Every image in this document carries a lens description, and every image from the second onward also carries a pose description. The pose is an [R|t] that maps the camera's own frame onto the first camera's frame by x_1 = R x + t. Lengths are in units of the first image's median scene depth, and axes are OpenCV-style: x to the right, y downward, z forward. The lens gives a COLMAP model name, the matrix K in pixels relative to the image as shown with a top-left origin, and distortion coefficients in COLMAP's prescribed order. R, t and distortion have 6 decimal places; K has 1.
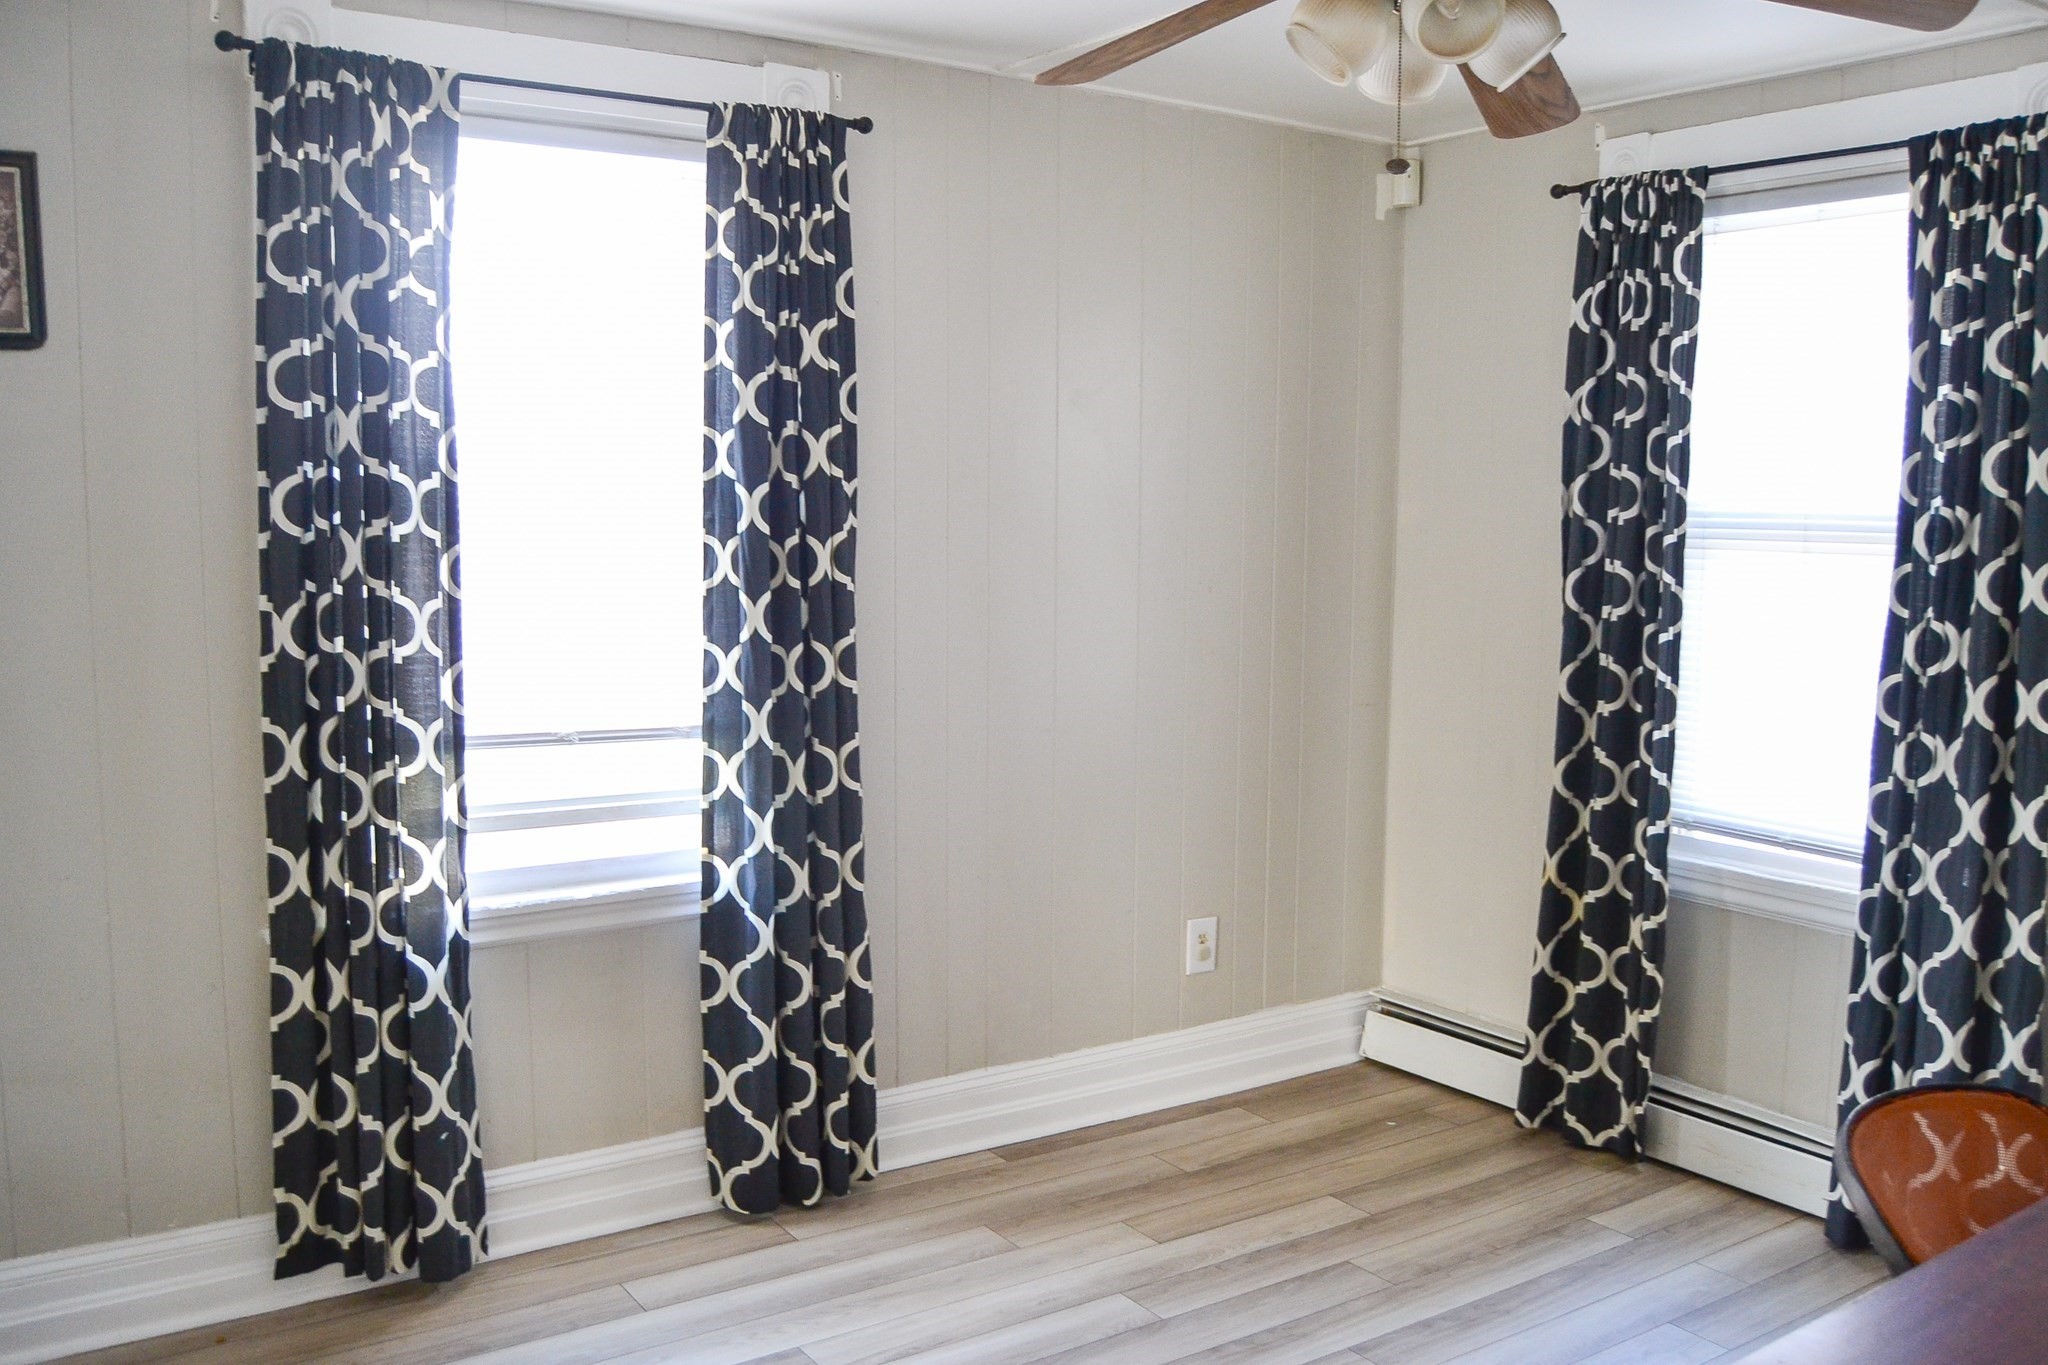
lens RADIAL K [[1671.3, 0, 1015.4], [0, 1671.3, 690.7], [0, 0, 1]] dist [-0.096746, 0.044373]
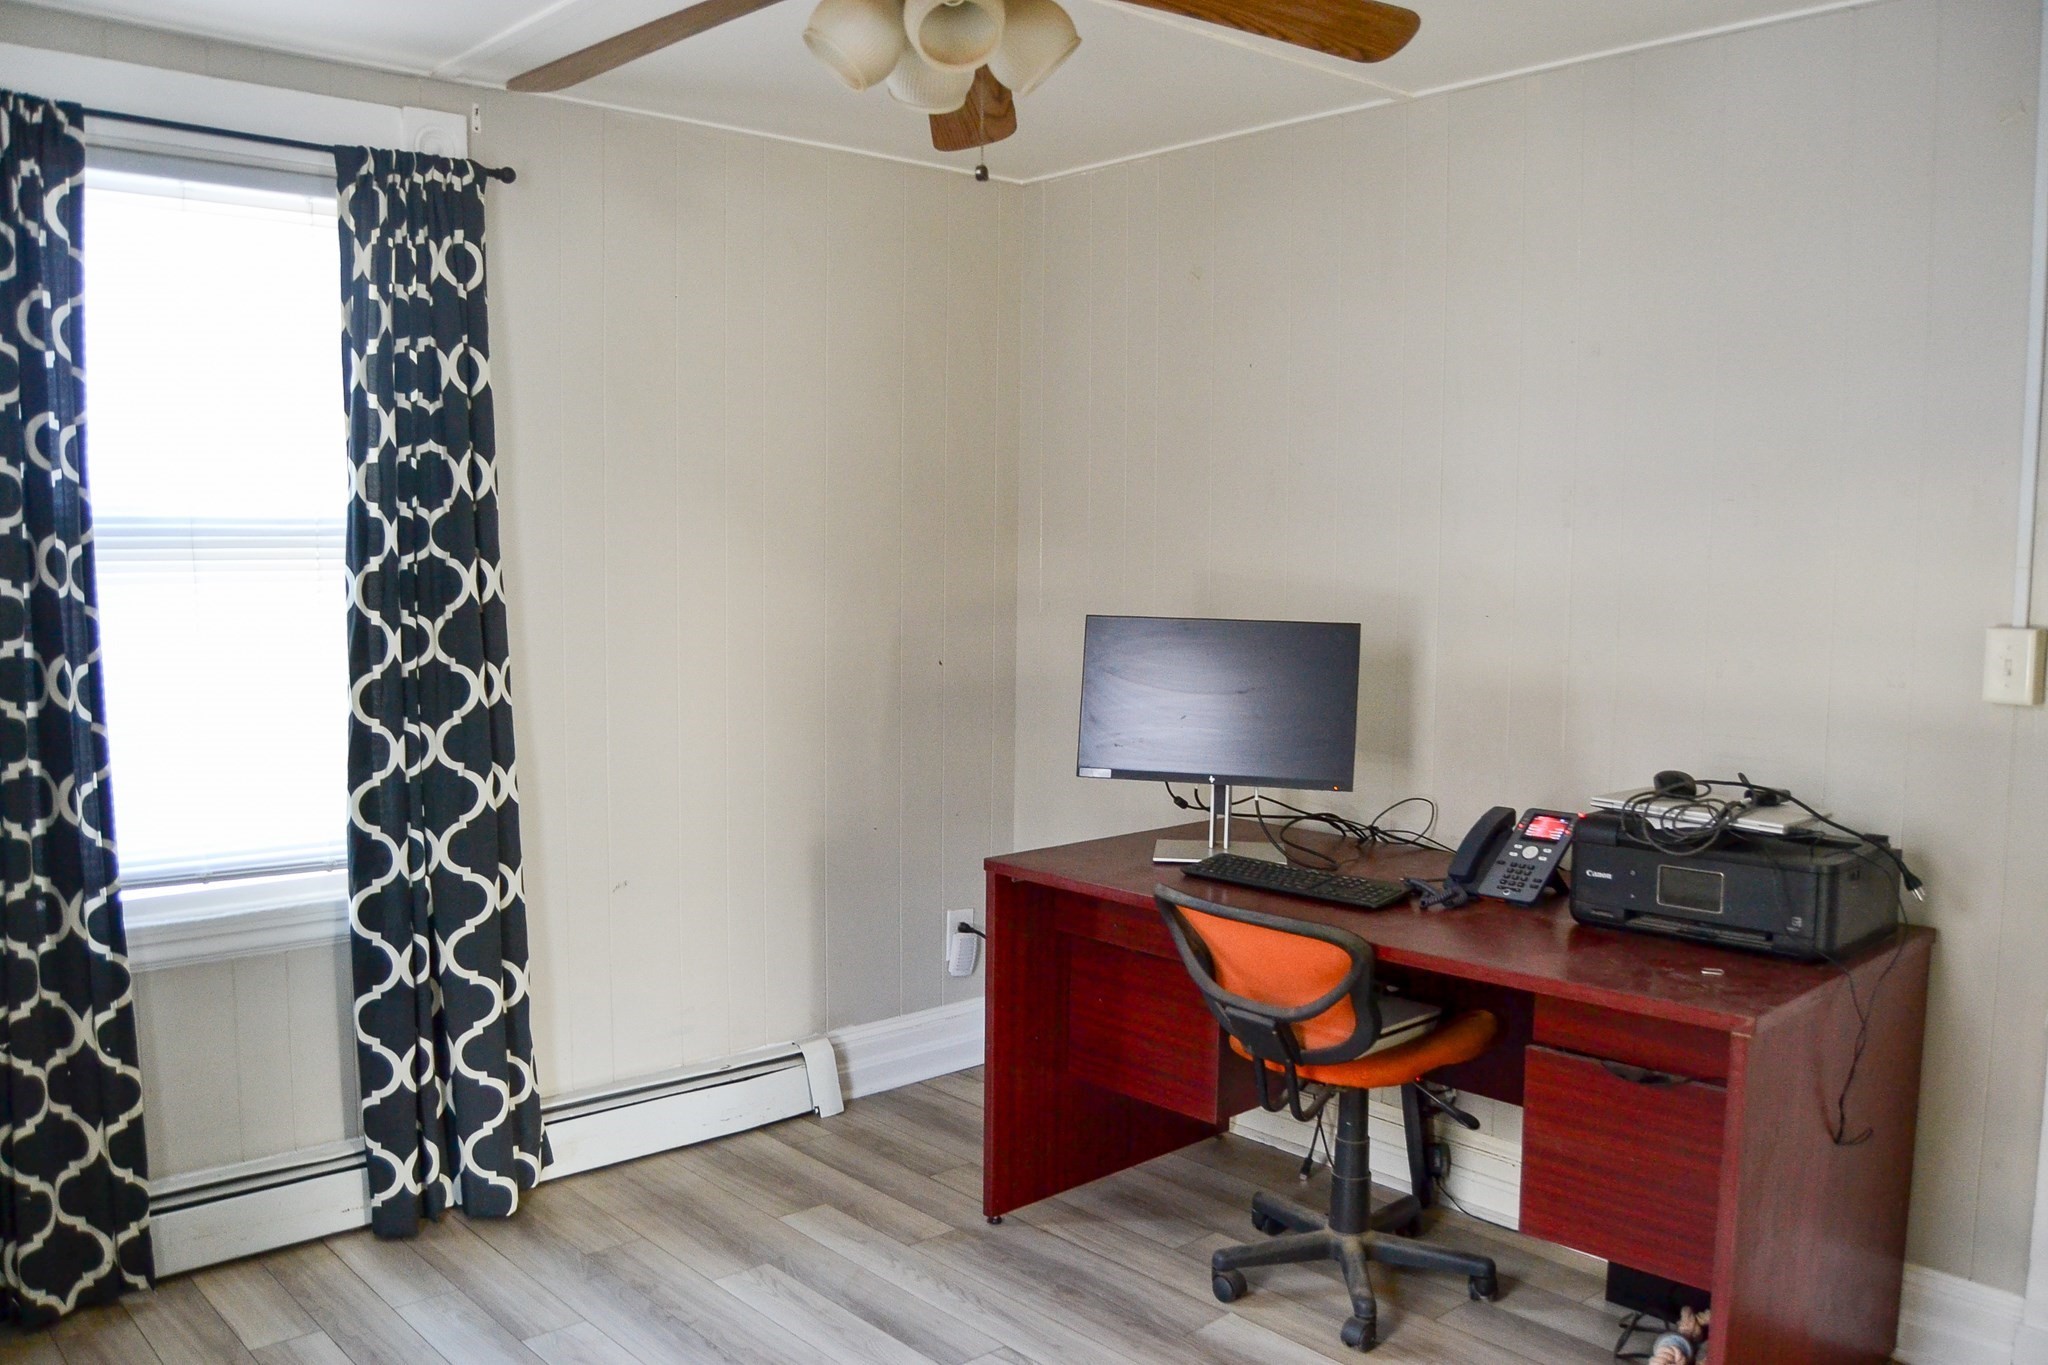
lens RADIAL K [[1671.3, 0, 1015.4], [0, 1671.3, 690.7], [0, 0, 1]] dist [-0.096746, 0.044373]
pose [[-0.101598, -0.103421, 0.989435, -0.473151], [0.098952, 0.988599, 0.113494, -0.069793], [-0.989892, 0.109438, -0.090206, 0.629328]]
